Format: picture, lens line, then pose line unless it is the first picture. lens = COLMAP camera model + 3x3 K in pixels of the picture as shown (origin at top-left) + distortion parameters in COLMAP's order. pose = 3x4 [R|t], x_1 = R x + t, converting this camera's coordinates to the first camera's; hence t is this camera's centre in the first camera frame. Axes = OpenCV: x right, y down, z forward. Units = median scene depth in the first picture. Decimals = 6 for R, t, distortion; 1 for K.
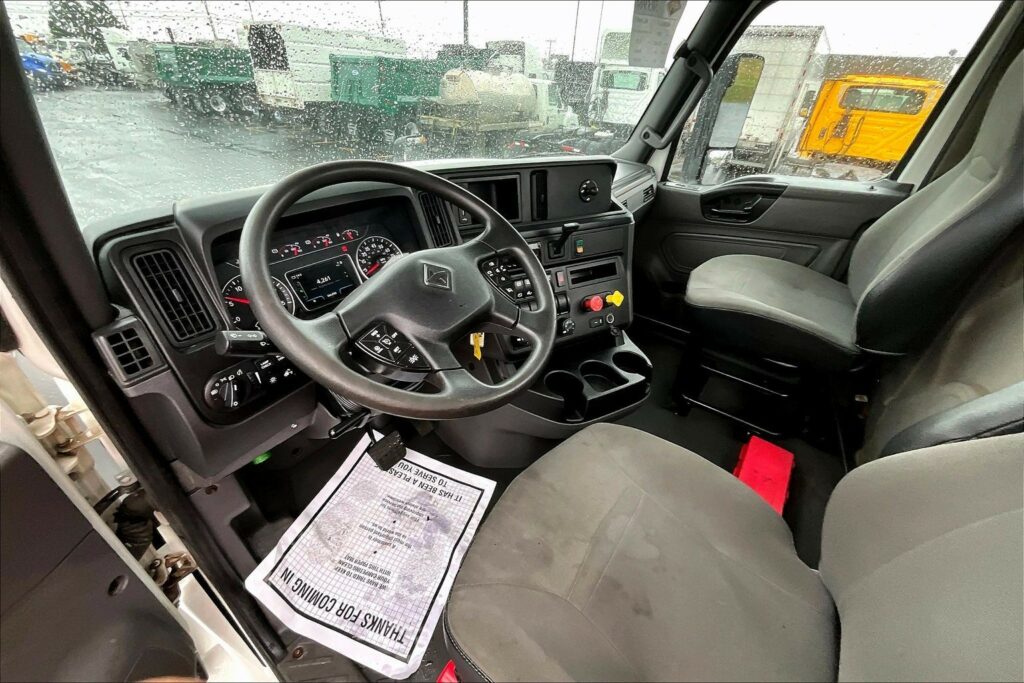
lens RADIAL K [[403.6, 0, 512.1], [0, 403.6, 344.4], [0, 0, 1]] dist [0.000393, 0.000318]
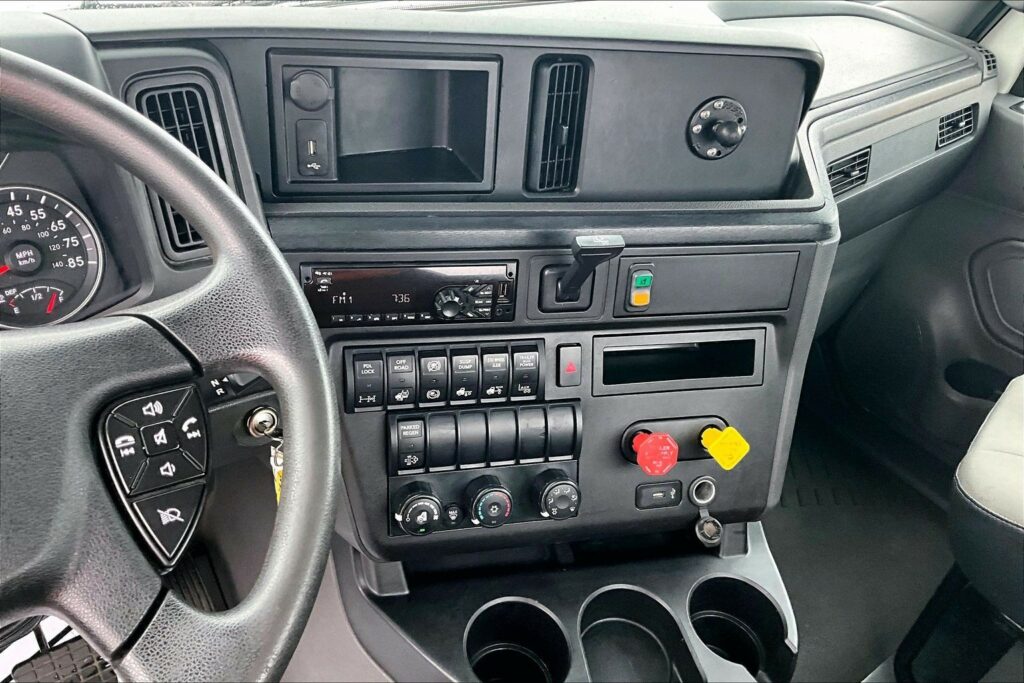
lens RADIAL K [[840.9, 0, 512.0], [0, 840.9, 341.5], [0, 0, 1]] dist [0.094290, -0.199578]
pose [[0.957647, 0.222854, -0.182339, 0.224207], [-0.215669, 0.974707, 0.058584, -0.238332], [0.190783, -0.016778, 0.981489, 0.288974]]
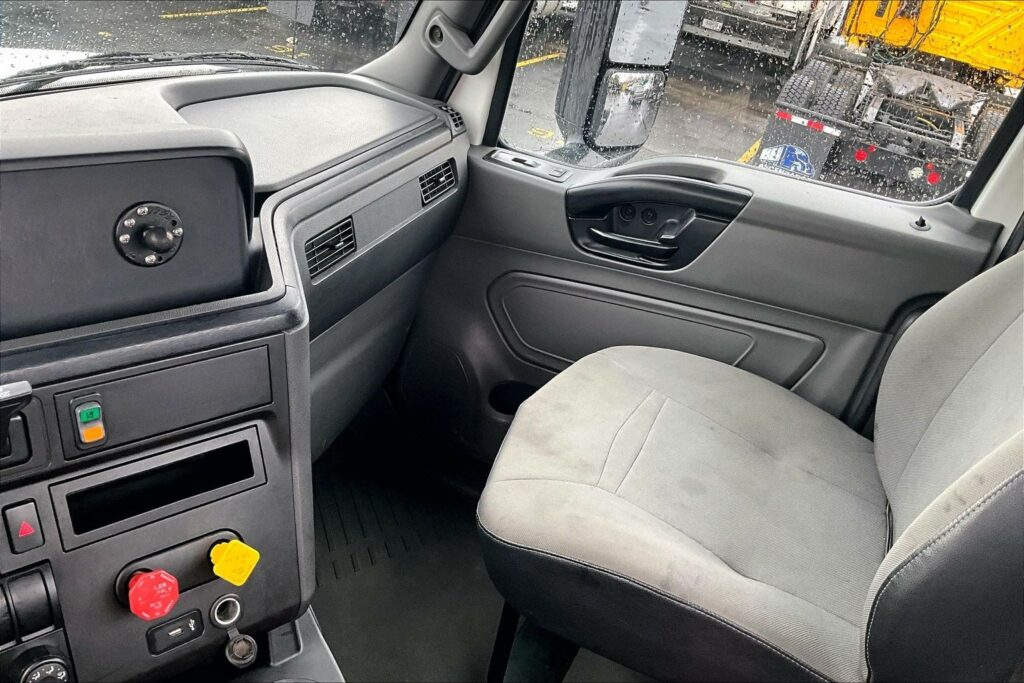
lens RADIAL K [[832.1, 0, 506.7], [0, 832.1, 341.1], [0, 0, 1]] dist [0.112164, -0.197076]
pose [[0.975048, 0.015896, 0.221422, 0.370078], [-0.008180, 0.999328, -0.035721, -0.313832], [-0.221841, 0.033019, 0.974524, 0.319280]]
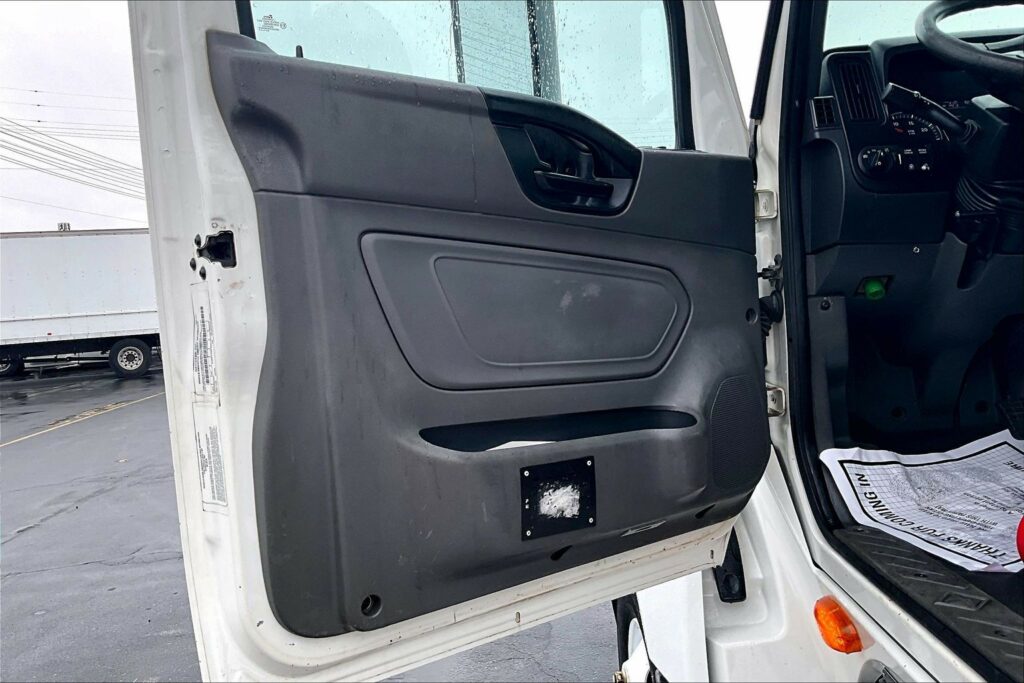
lens RADIAL K [[840.4, 0, 512.0], [0, 840.4, 341.5], [0, 0, 1]] dist [0.033547, -0.056706]
pose [[0.588890, -0.042295, -0.807106, 0.383215], [-0.347252, 0.888516, -0.299927, 0.998264], [0.729811, 0.456893, 0.508551, -0.474033]]
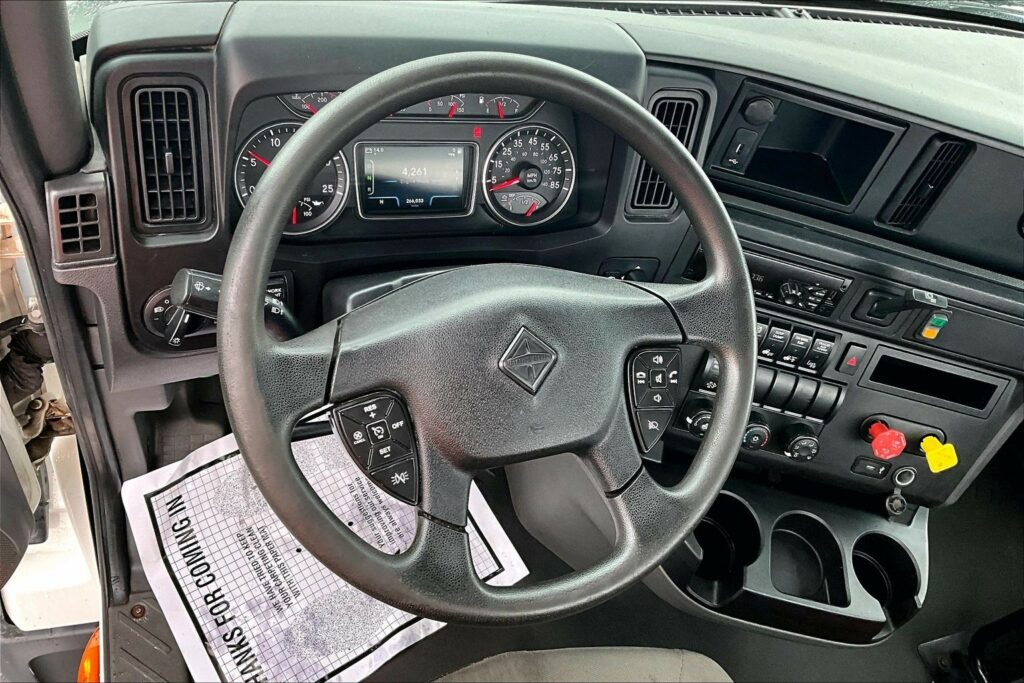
lens RADIAL K [[840.9, 0, 512.0], [0, 840.9, 341.5], [0, 0, 1]] dist [0.094290, -0.199578]
pose [[0.786029, 0.575045, -0.226896, 0.027448], [-0.501486, 0.807759, 0.309898, -0.314548], [0.361483, -0.129804, 0.923299, -0.035659]]
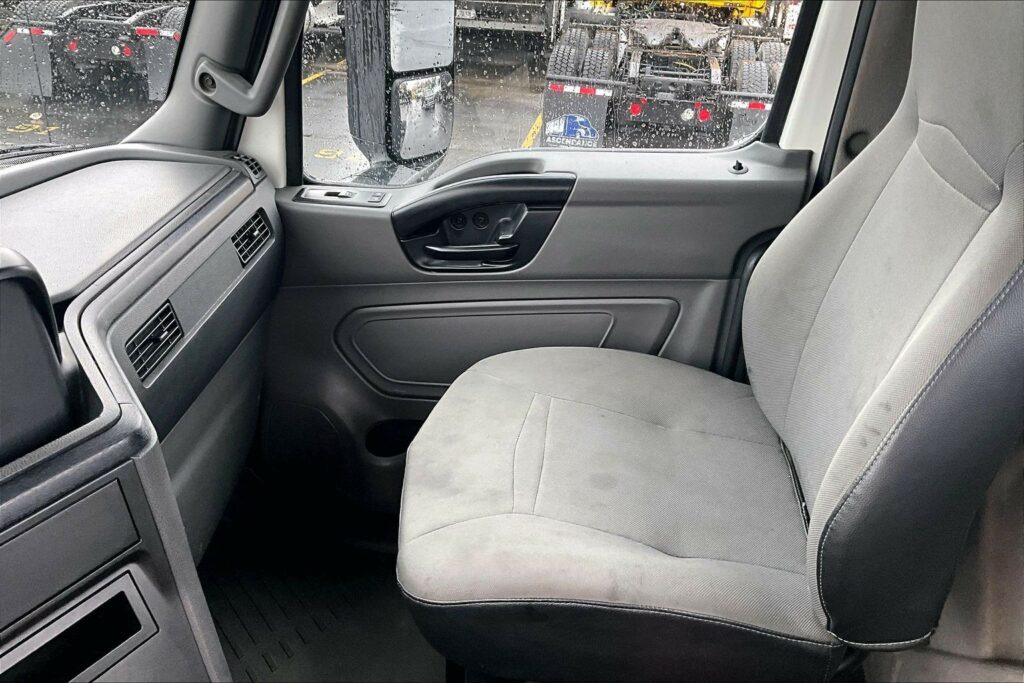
lens RADIAL K [[832.1, 0, 497.9], [0, 832.1, 340.9], [0, 0, 1]] dist [0.152789, -0.331500]
pose [[0.890489, -0.230534, 0.392281, 0.355947], [0.258258, 0.965896, -0.018621, -0.352992], [-0.374610, 0.117891, 0.919657, 0.387406]]
